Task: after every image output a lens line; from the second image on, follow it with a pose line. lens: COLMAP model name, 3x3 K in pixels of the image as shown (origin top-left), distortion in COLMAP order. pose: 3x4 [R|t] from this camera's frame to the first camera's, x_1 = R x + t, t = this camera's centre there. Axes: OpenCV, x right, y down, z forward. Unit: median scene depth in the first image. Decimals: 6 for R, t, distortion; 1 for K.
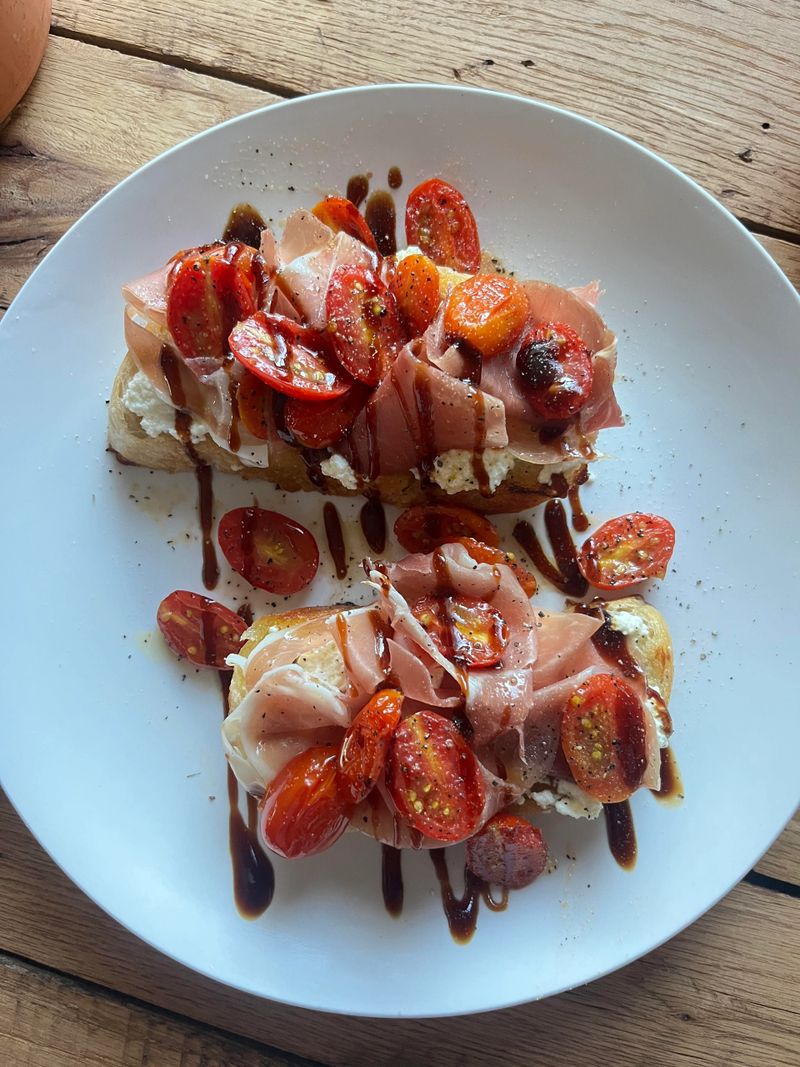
lens RADIAL K [[782.4, 0, 400.0], [0, 782.4, 533.5], [0, 0, 1]] dist [0.038333, -0.083962]
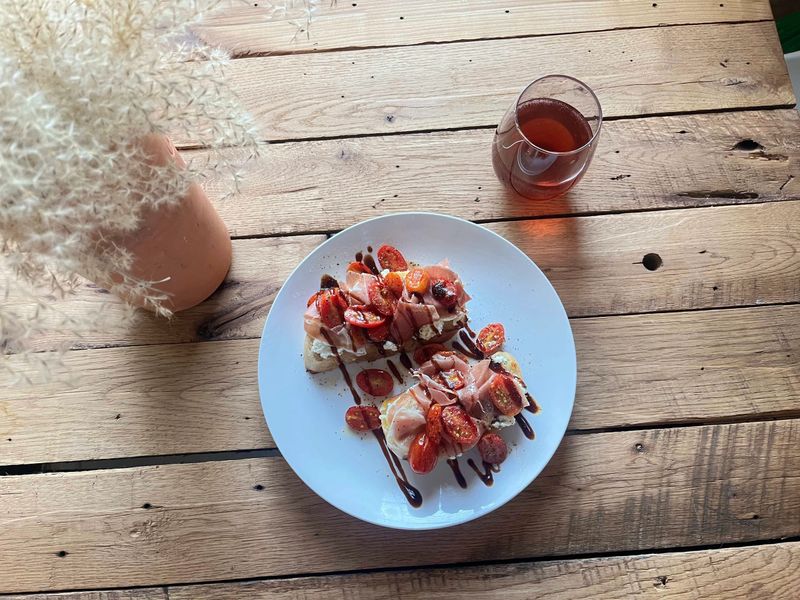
lens RADIAL K [[586.6, 0, 400.0], [0, 586.6, 300.0], [0, 0, 1]] dist [0.038333, -0.083962]
pose [[0.931291, -0.345541, 0.115317, -0.240219], [0.362068, 0.912840, -0.188759, 0.193828], [-0.040042, 0.217543, 0.975229, -1.210119]]
